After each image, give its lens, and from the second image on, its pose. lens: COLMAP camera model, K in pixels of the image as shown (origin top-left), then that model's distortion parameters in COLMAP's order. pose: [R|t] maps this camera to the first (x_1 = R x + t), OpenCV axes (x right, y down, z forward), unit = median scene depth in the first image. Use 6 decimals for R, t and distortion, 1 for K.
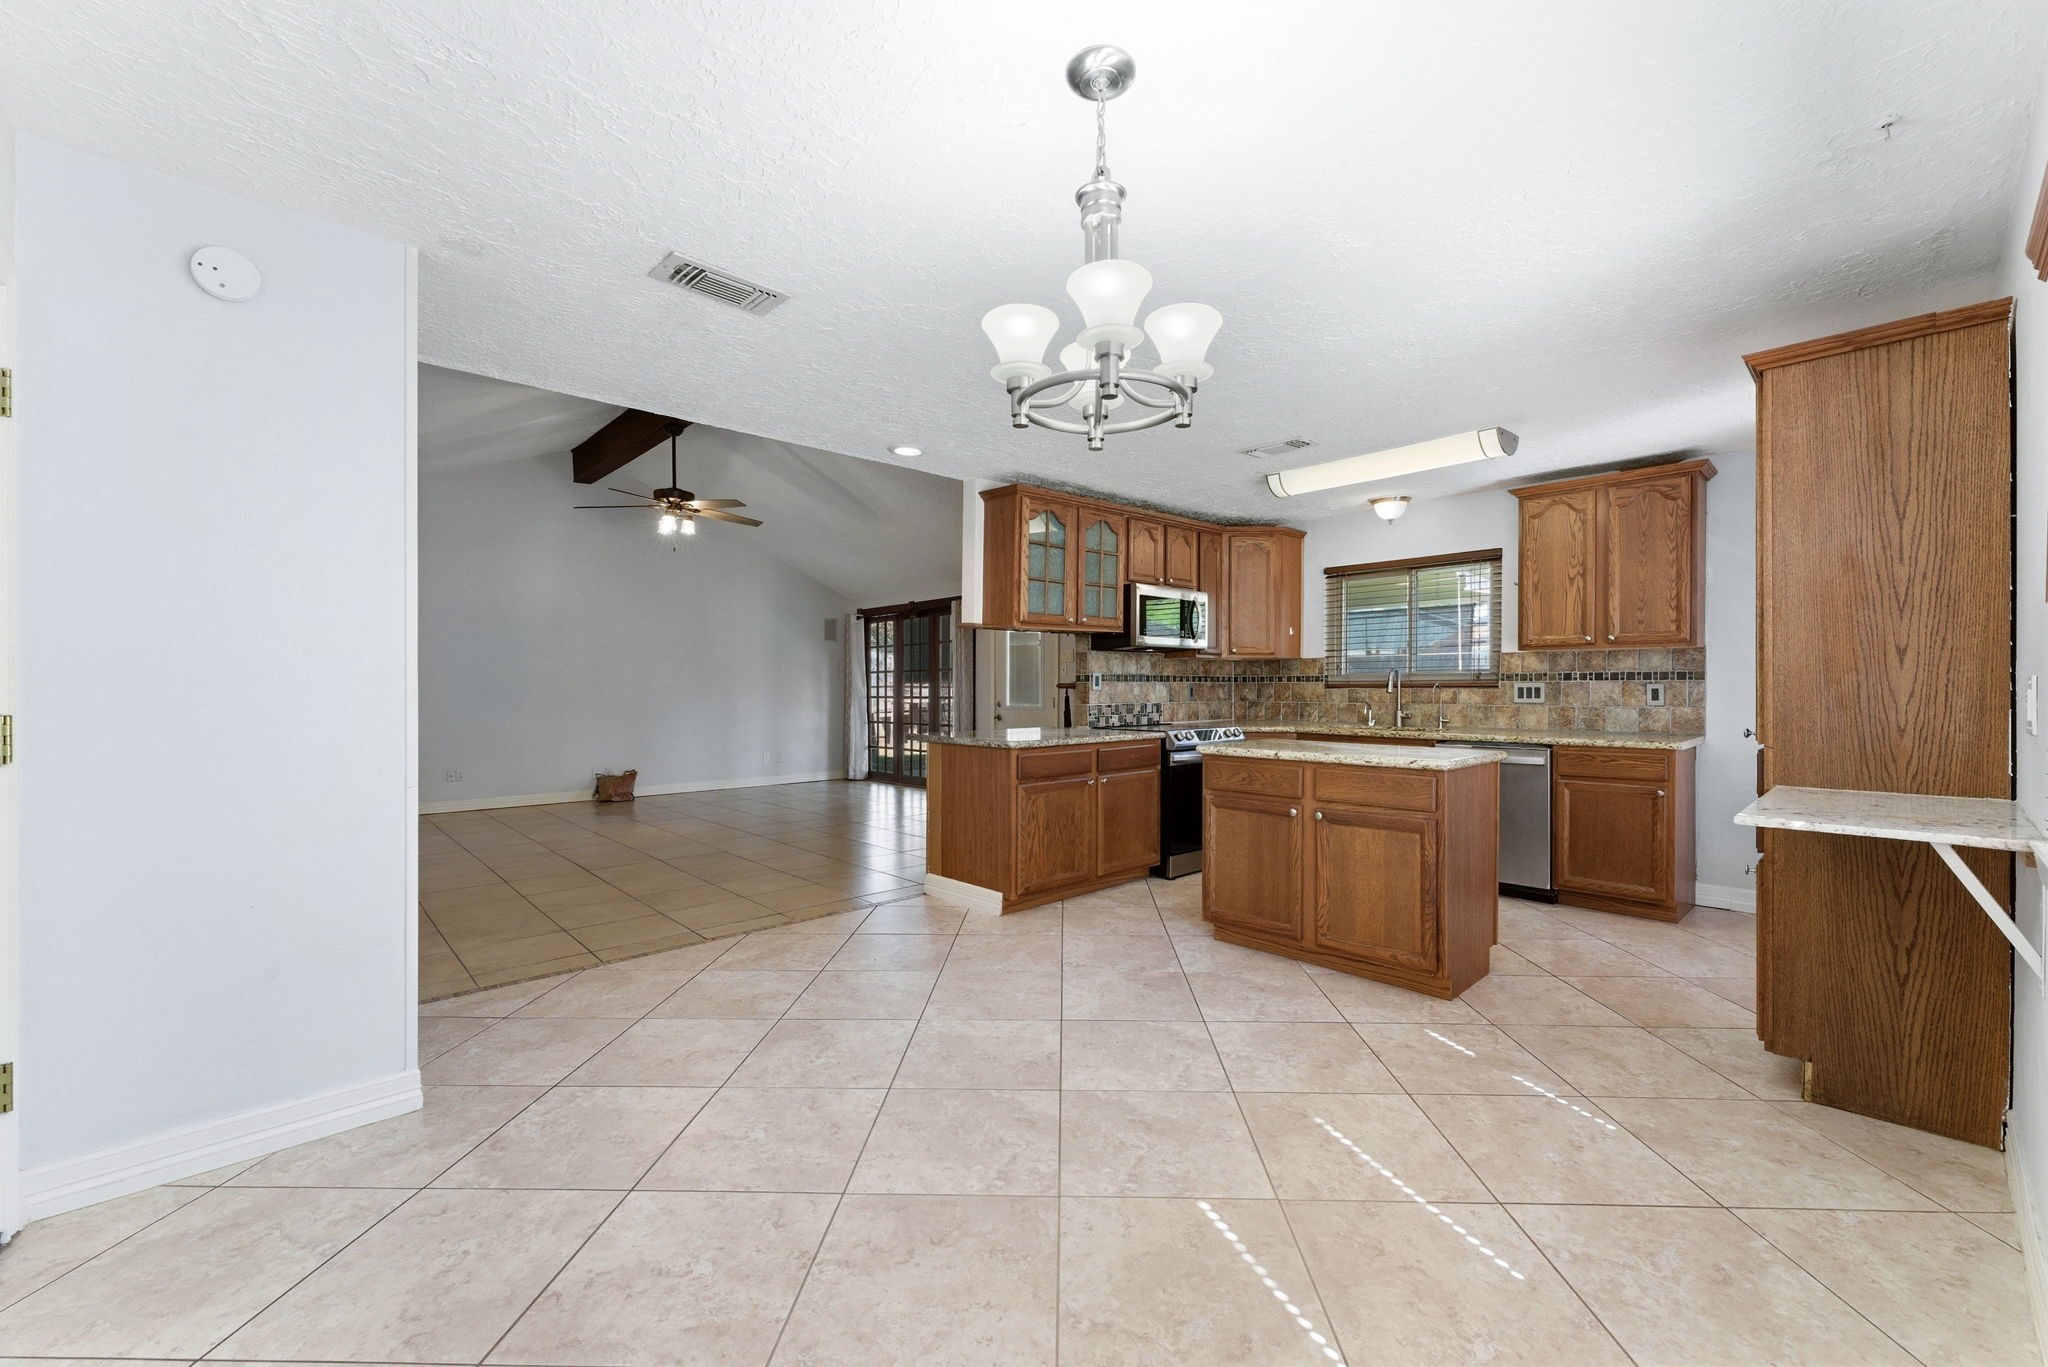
lens RADIAL K [[827.7, 0, 1044.1], [0, 827.7, 688.7], [0, 0, 1]] dist [-0.001850, 0.000009]
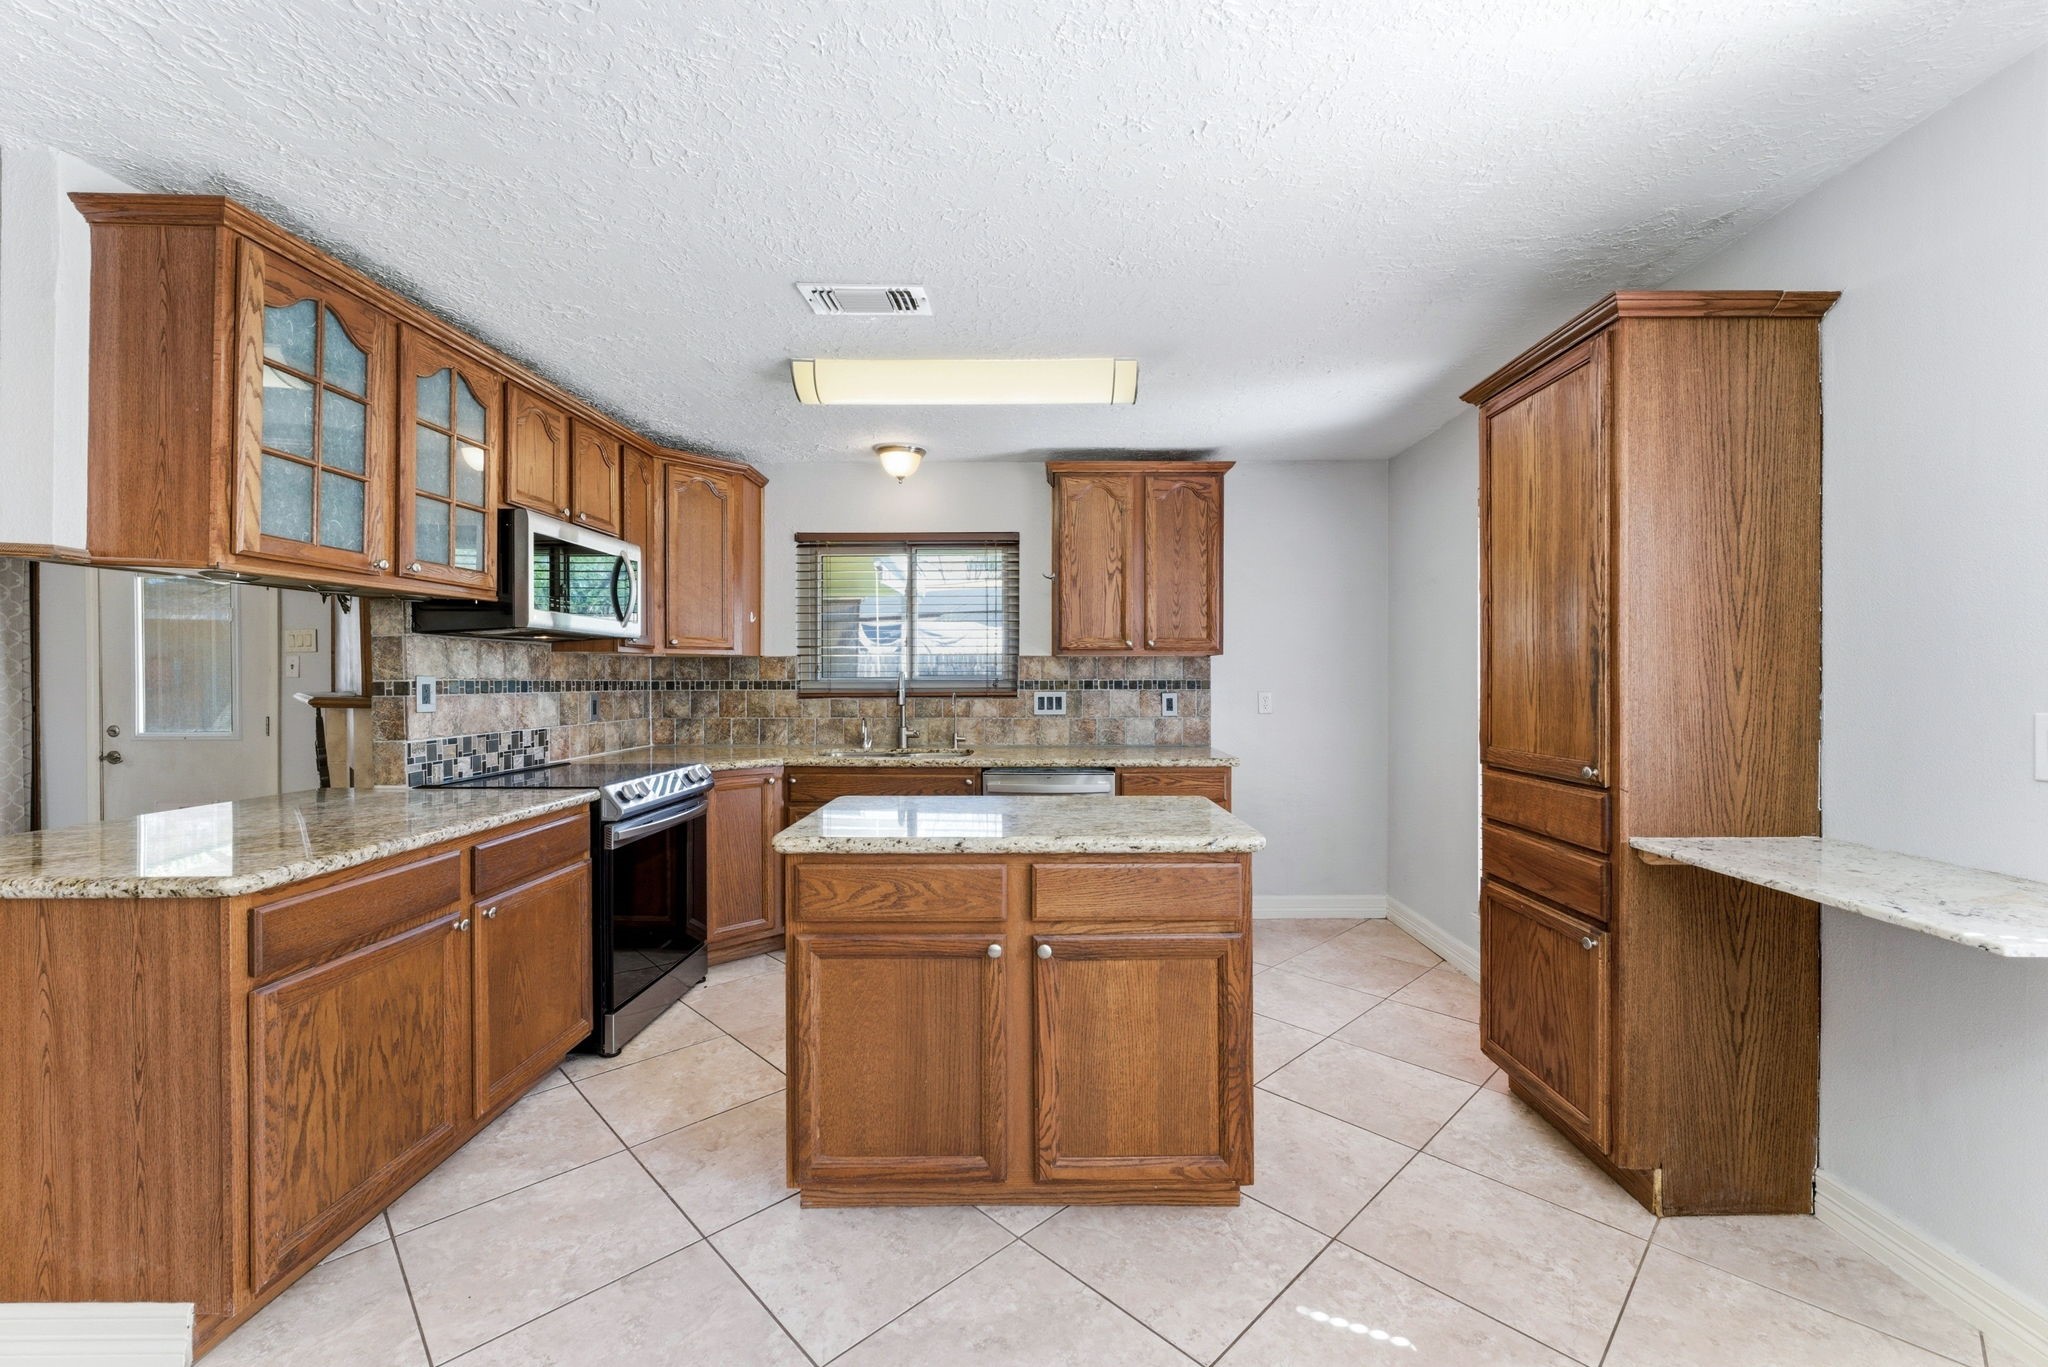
lens RADIAL K [[827.7, 0, 1044.1], [0, 827.7, 688.7], [0, 0, 1]] dist [-0.001850, 0.000009]
pose [[0.690617, -0.006670, 0.723190, -0.045266], [0.001794, 0.999970, 0.007509, -0.017268], [-0.723219, -0.003888, 0.690608, 0.419302]]
